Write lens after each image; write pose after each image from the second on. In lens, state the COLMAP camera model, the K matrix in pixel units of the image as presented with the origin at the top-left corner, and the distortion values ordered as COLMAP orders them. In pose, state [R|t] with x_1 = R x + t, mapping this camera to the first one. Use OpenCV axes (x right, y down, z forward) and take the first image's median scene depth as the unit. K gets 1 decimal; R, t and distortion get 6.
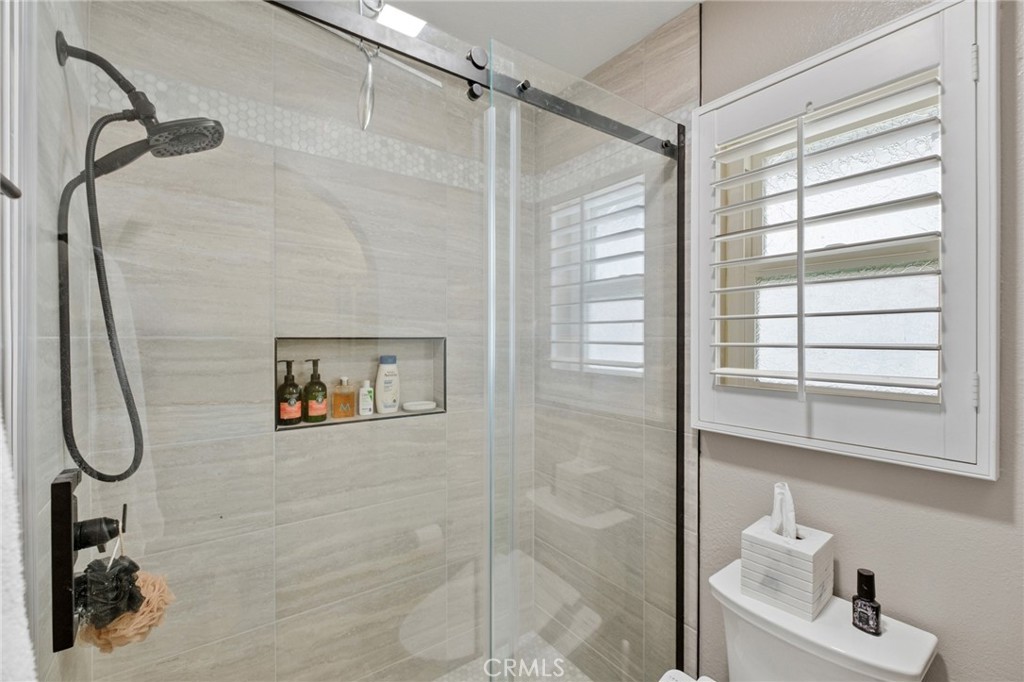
lens RADIAL K [[476.8, 0, 512.0], [0, 476.8, 341.0], [0, 0, 1]] dist [0.003098, 0.000030]
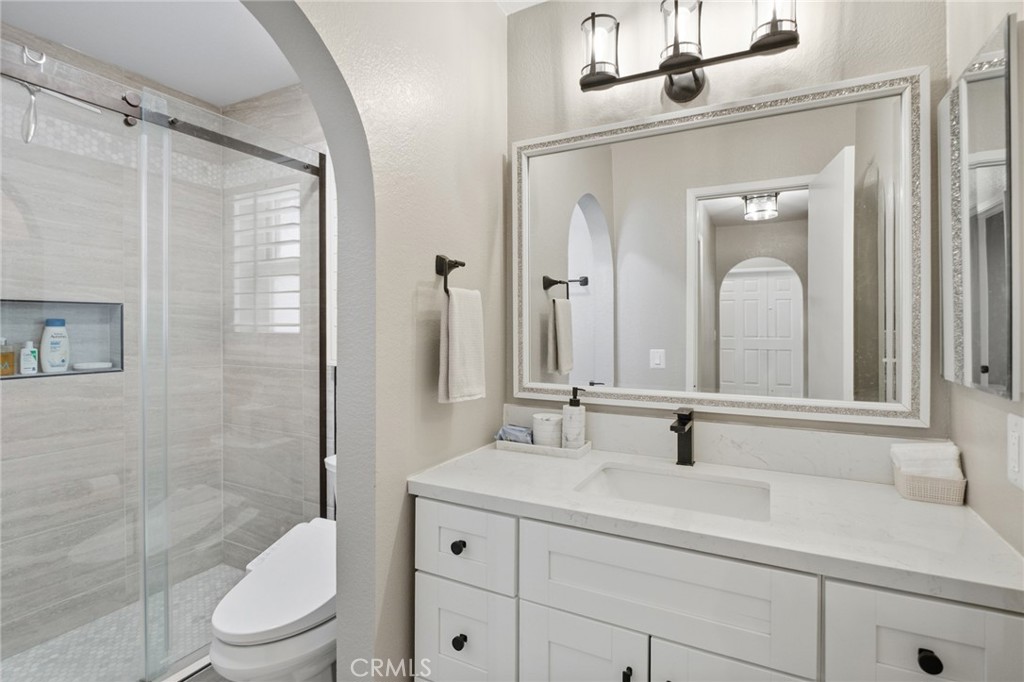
lens RADIAL K [[501.3, 0, 513.0], [0, 501.3, 325.8], [0, 0, 1]] dist [-0.000177, -0.006322]
pose [[0.889509, -0.002291, 0.456912, 0.145532], [0.002313, 0.999997, 0.000512, 0.049118], [-0.456912, 0.000601, 0.889512, -0.476735]]
